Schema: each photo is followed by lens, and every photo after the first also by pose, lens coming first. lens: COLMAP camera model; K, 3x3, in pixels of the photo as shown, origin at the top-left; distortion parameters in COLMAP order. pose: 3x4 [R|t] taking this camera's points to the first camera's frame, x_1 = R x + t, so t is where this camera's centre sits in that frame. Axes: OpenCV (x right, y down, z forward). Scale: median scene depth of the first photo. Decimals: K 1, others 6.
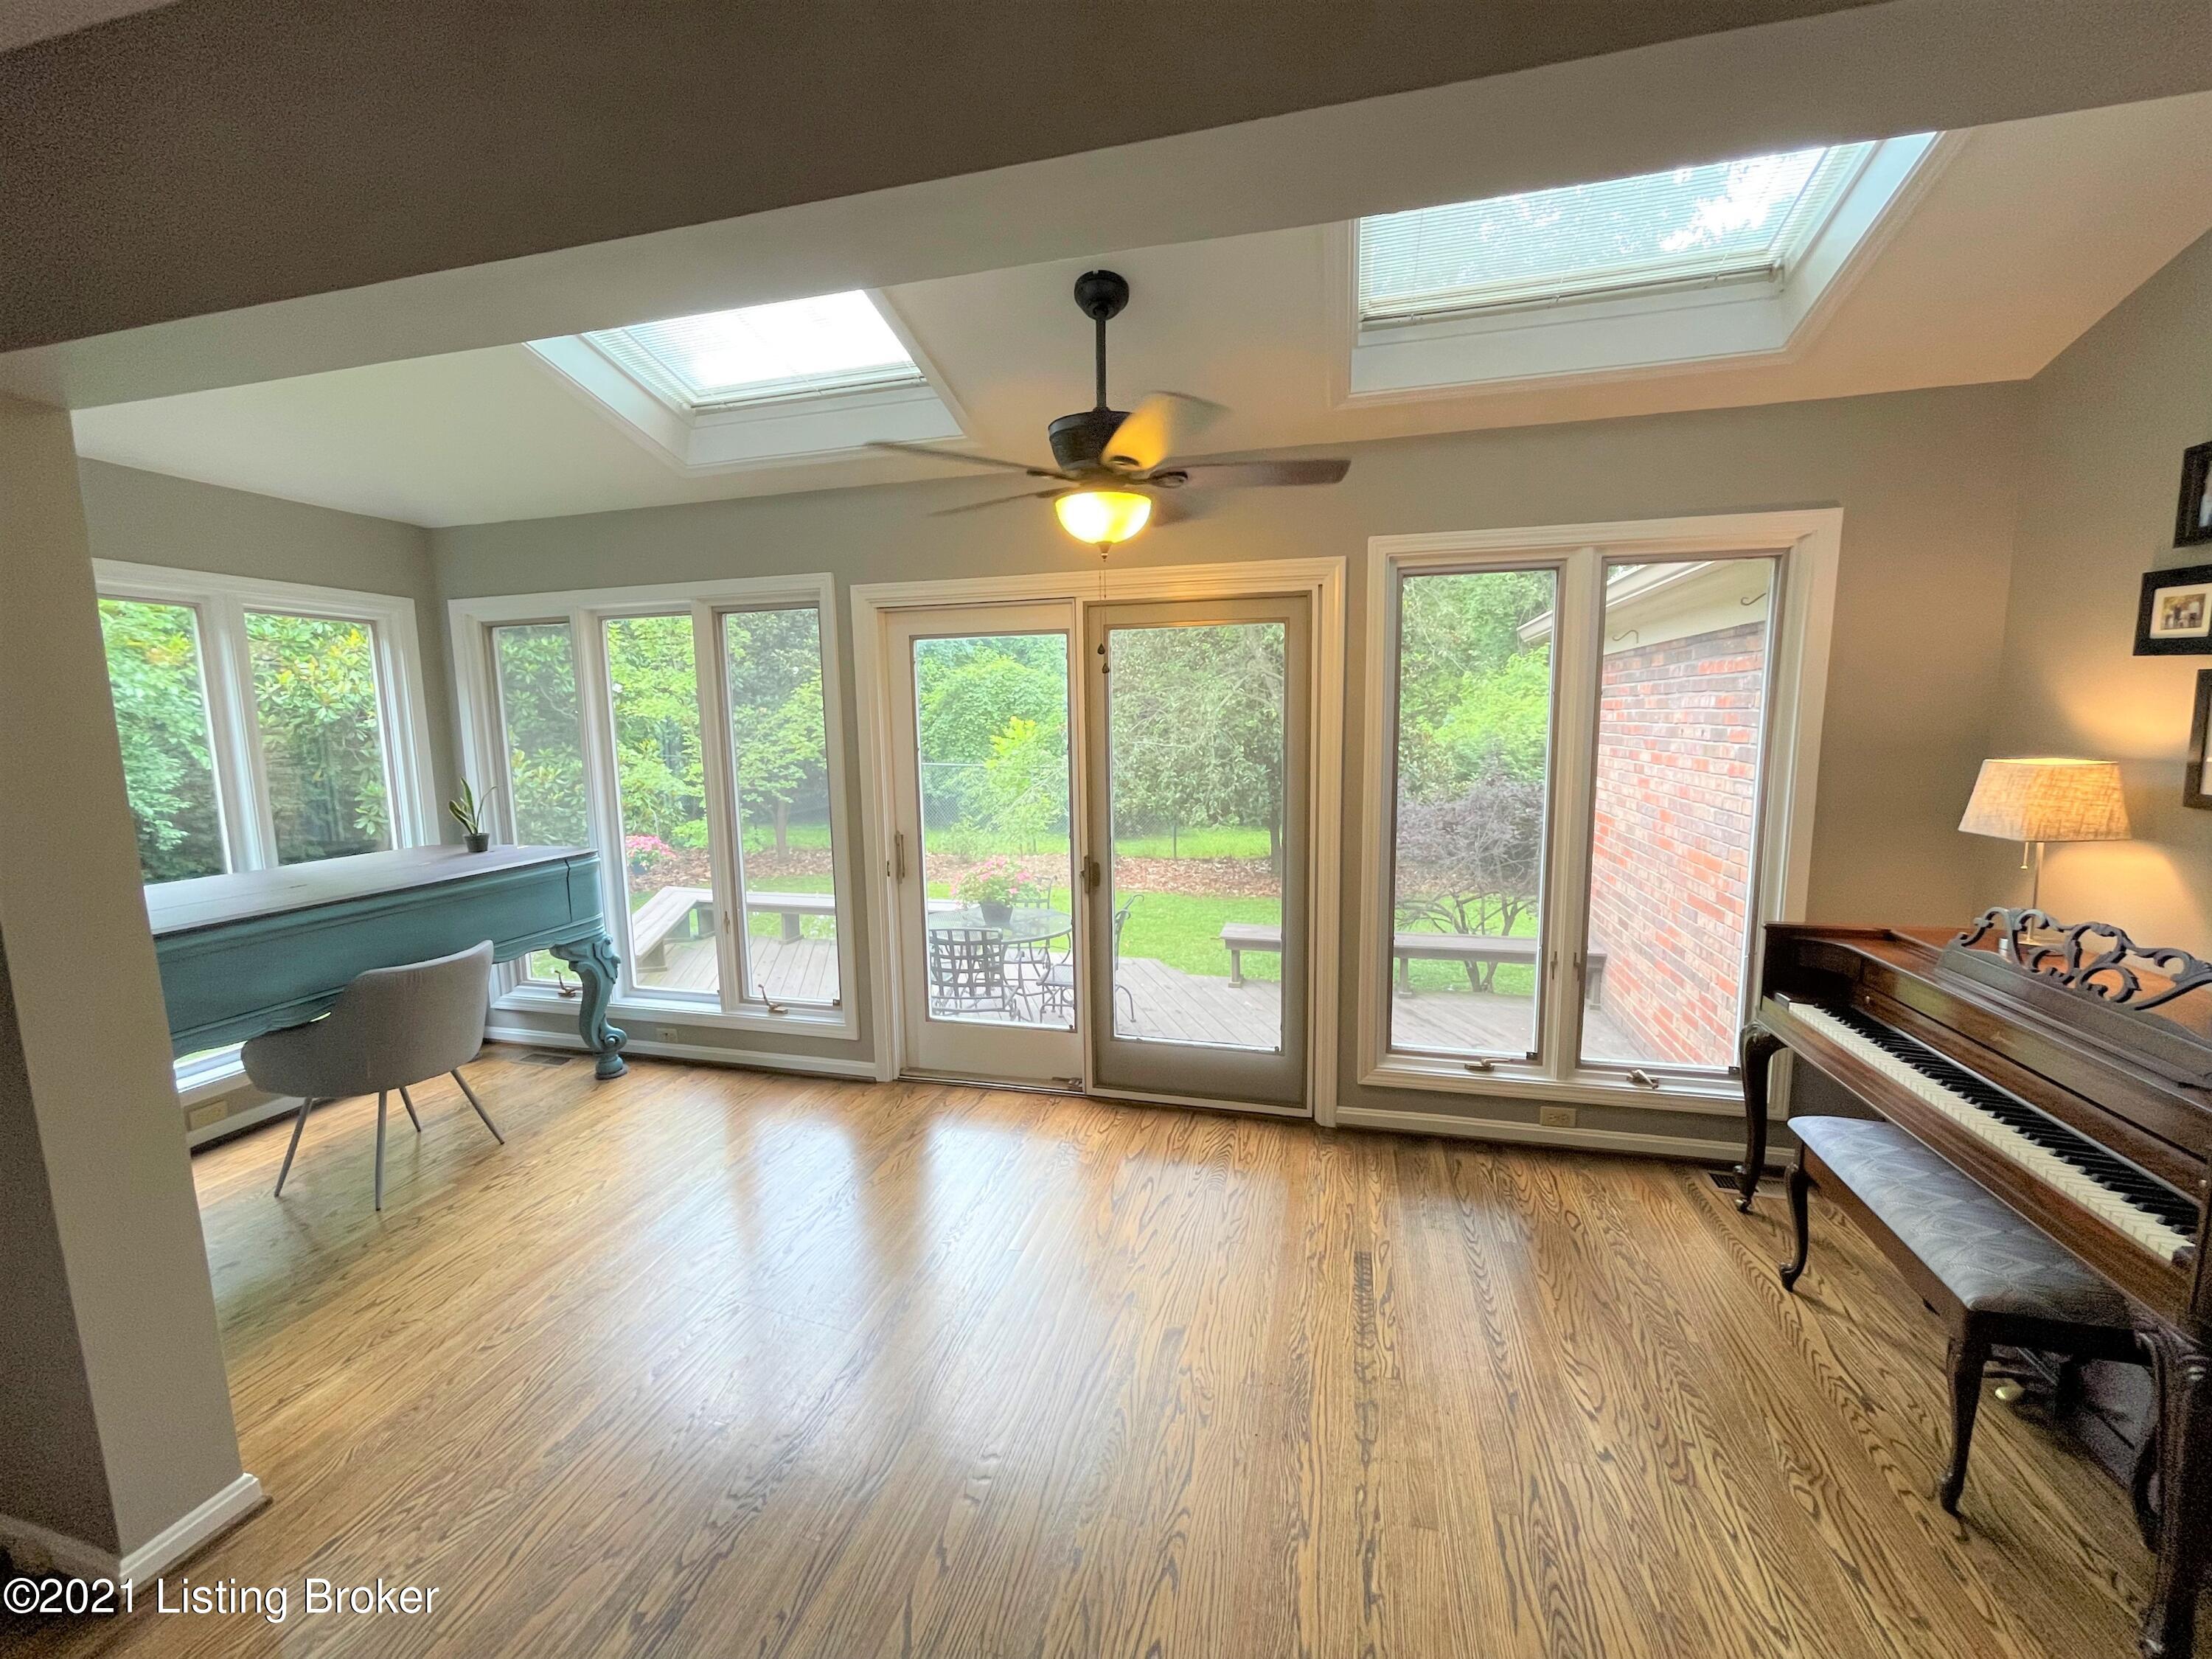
lens RADIAL K [[900.7, 0, 1091.4], [0, 900.7, 829.2], [0, 0, 1]] dist [0.000212, 0.000259]
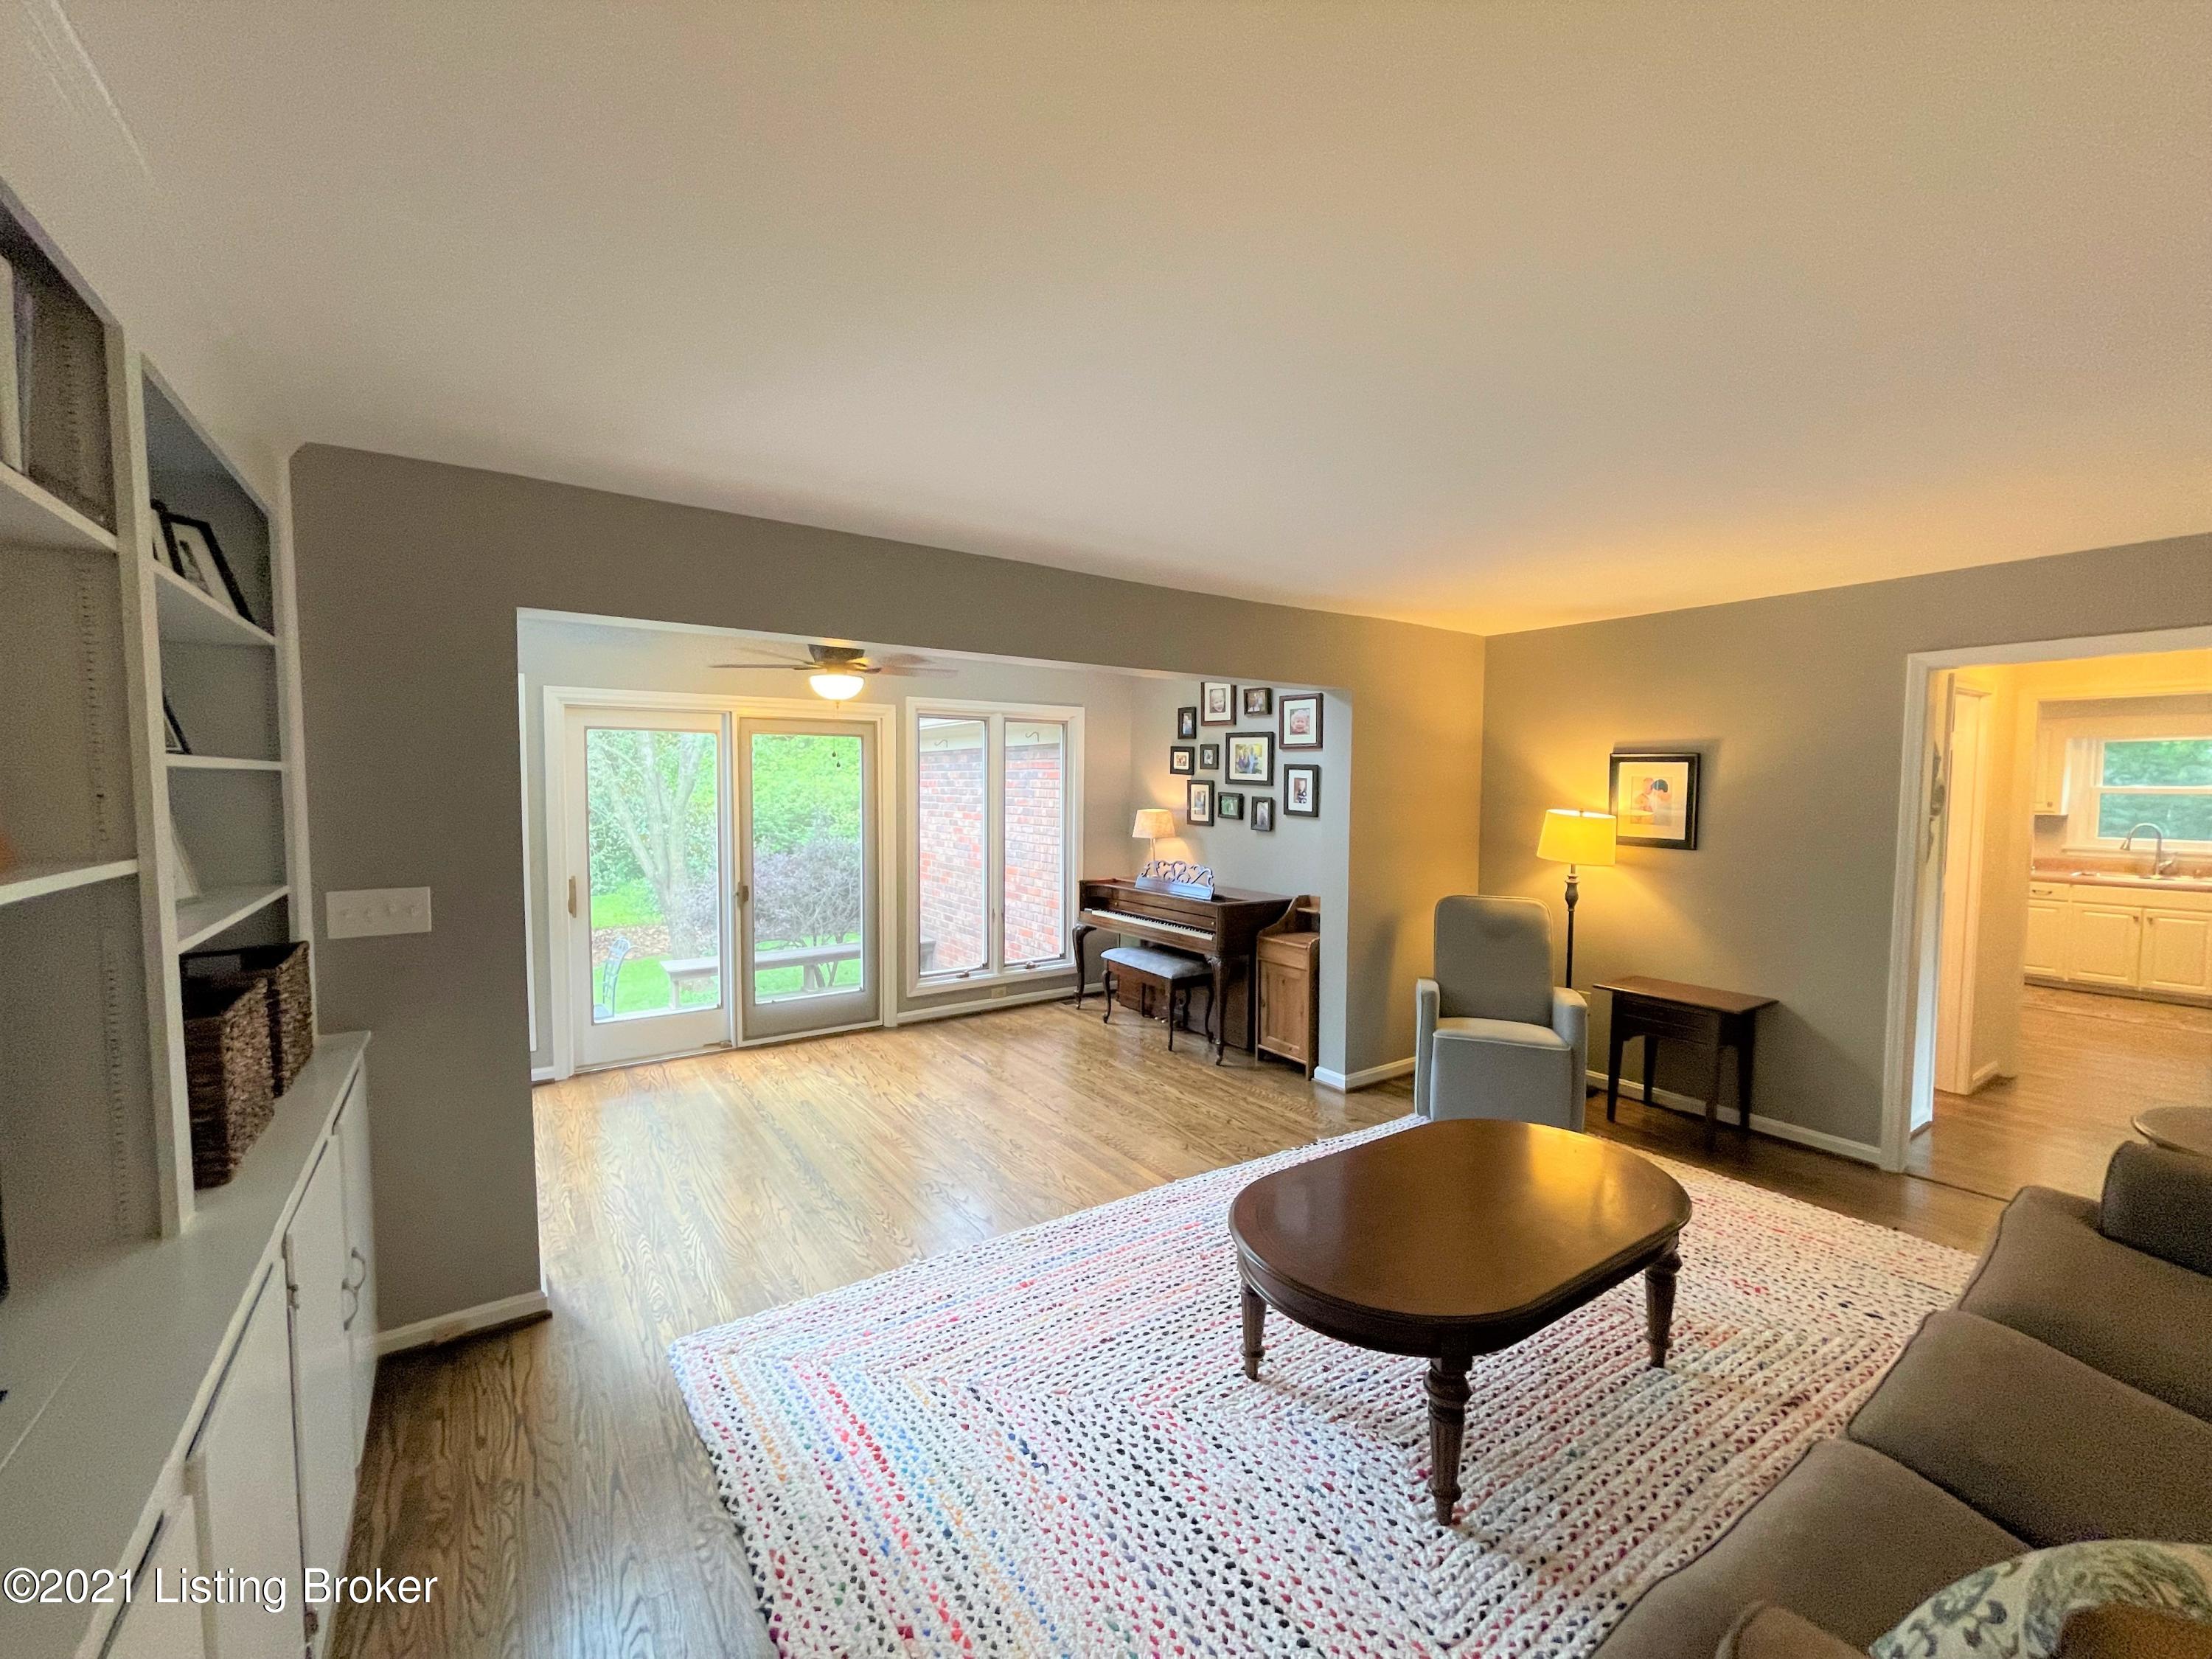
lens RADIAL K [[900.7, 0, 1095.7], [0, 900.7, 832.2], [0, 0, 1]] dist [0.000212, 0.000259]
pose [[0.646723, -0.025689, 0.762293, -0.732399], [0.081805, 0.996004, -0.035838, 0.047886], [-0.758326, 0.085537, 0.646240, -0.408614]]
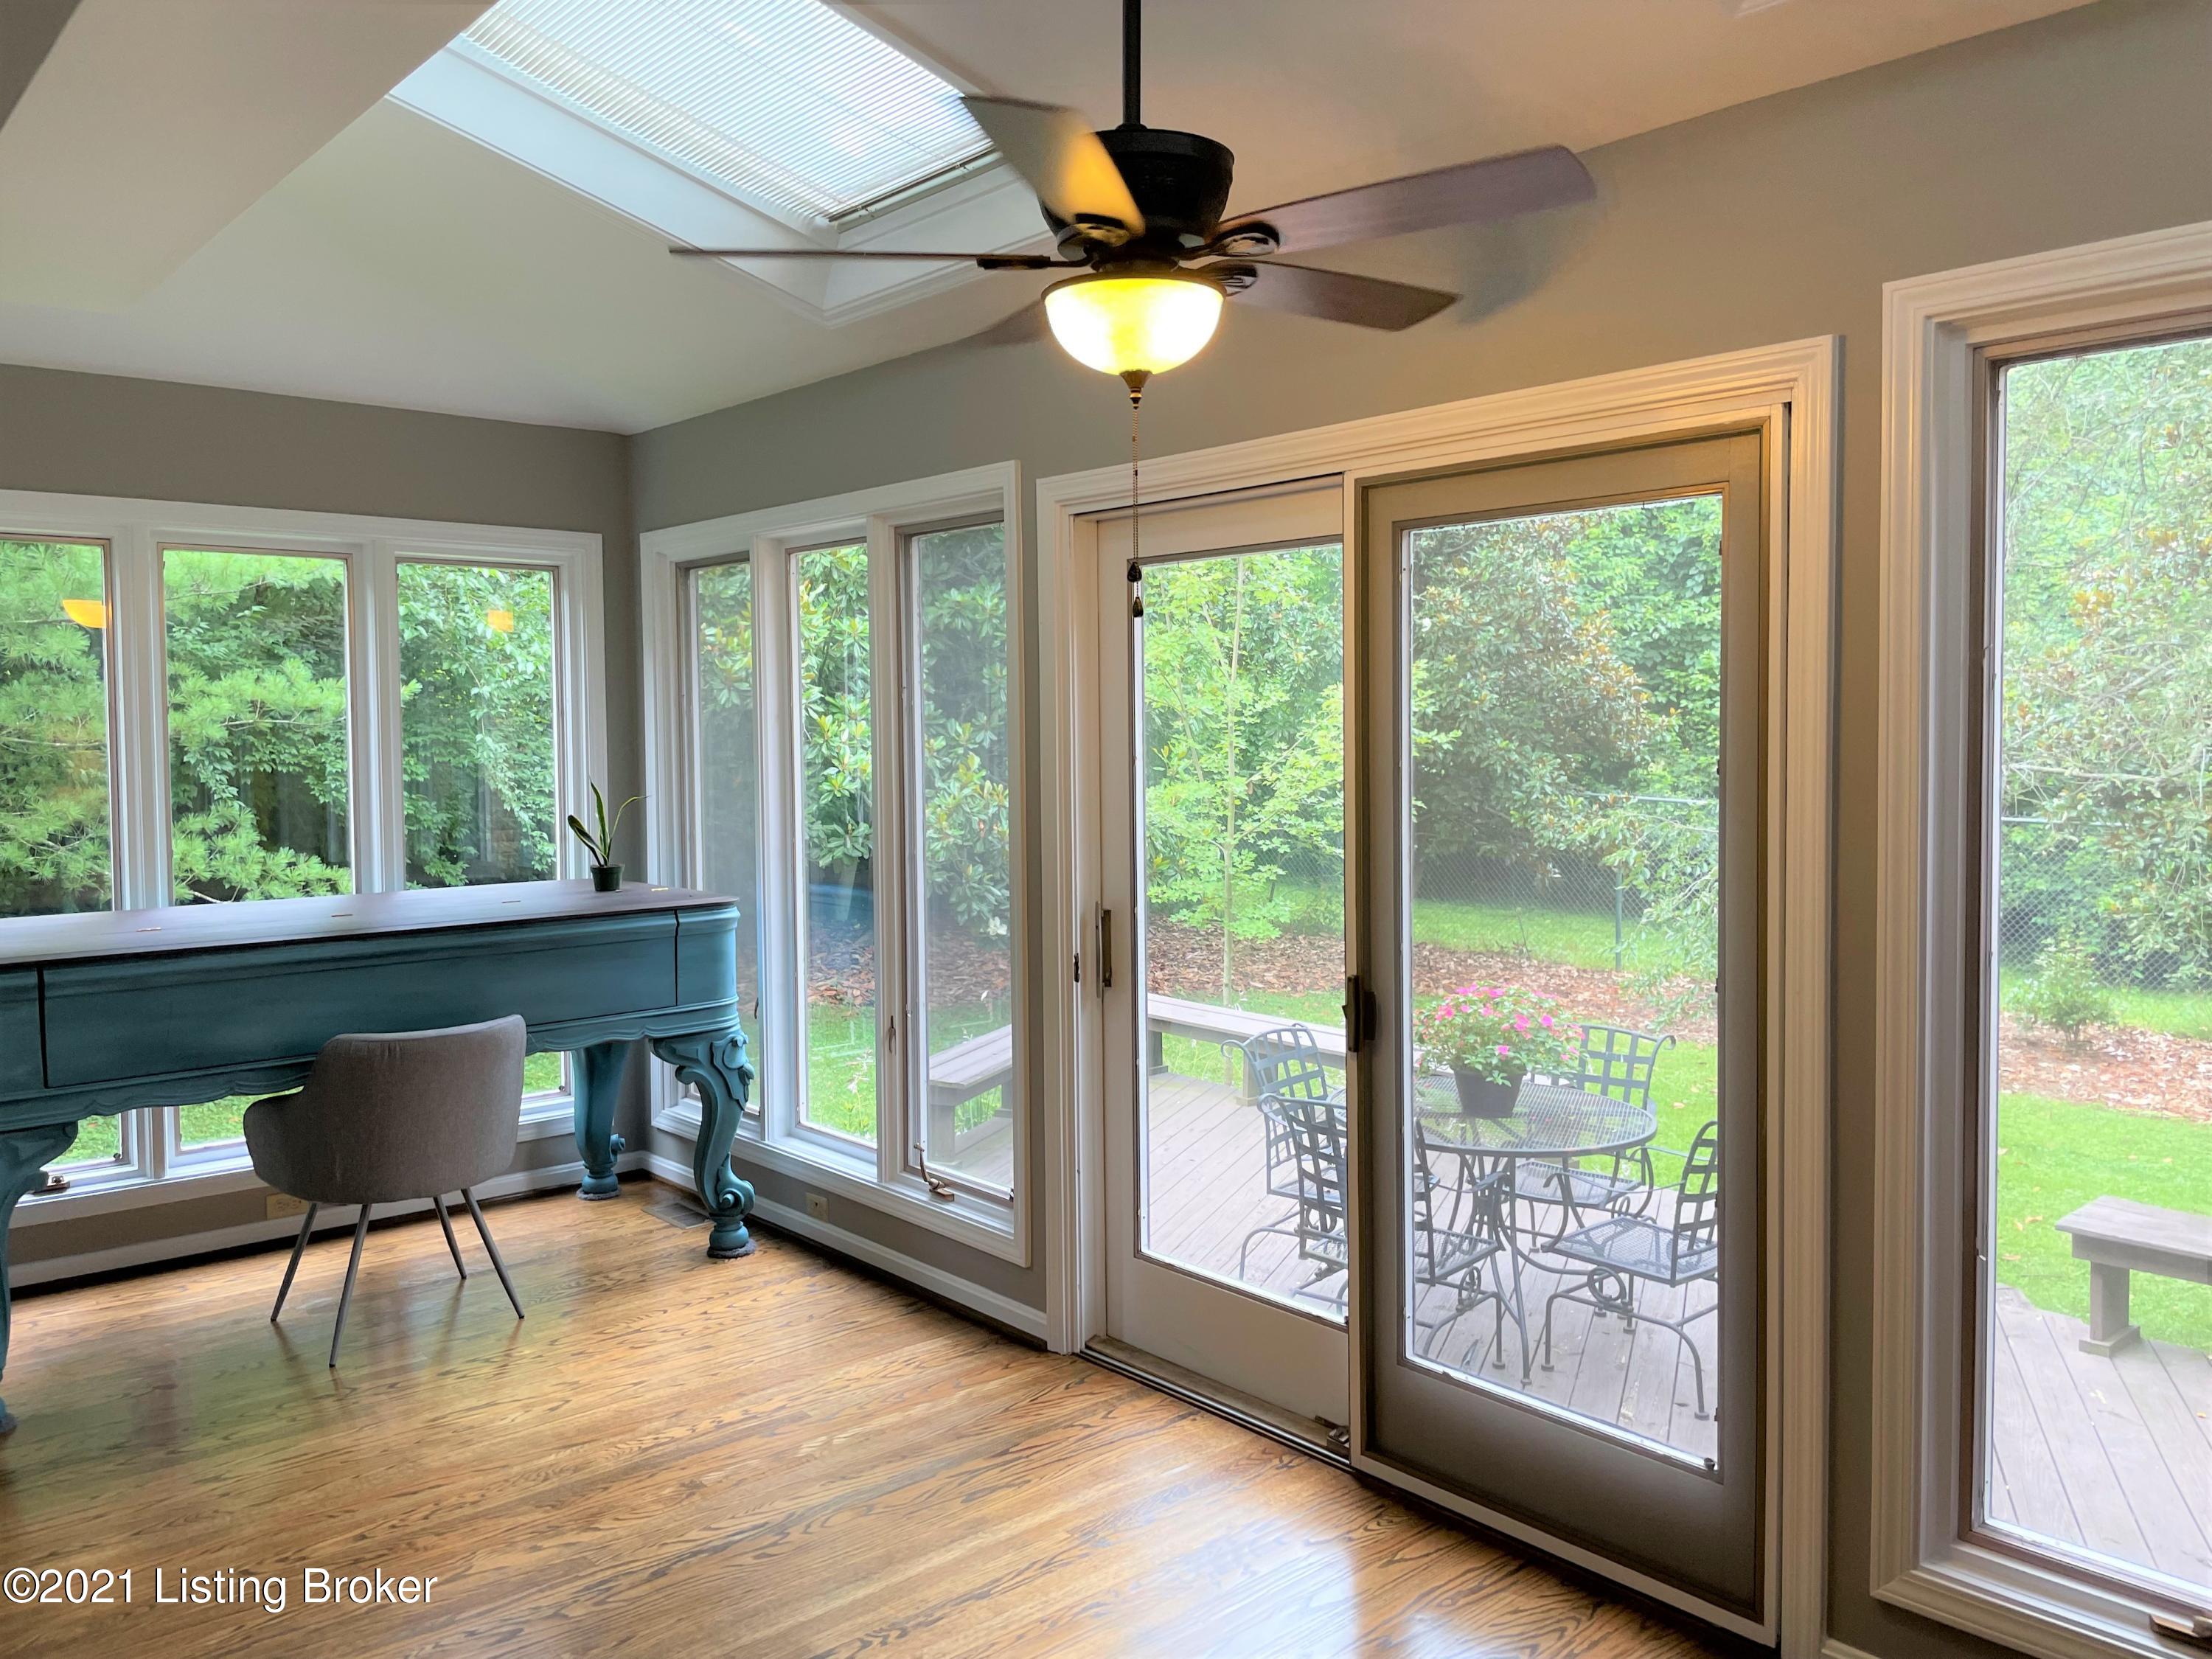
lens RADIAL K [[1692.1, 0, 1117.2], [0, 1692.1, 807.8], [0, 0, 1]] dist [0.051232, -0.020262]
pose [[0.834903, 0.039764, -0.548959, 0.384453], [-0.076147, 0.996141, -0.043654, -0.012278], [0.545105, 0.078248, 0.834708, 0.122077]]
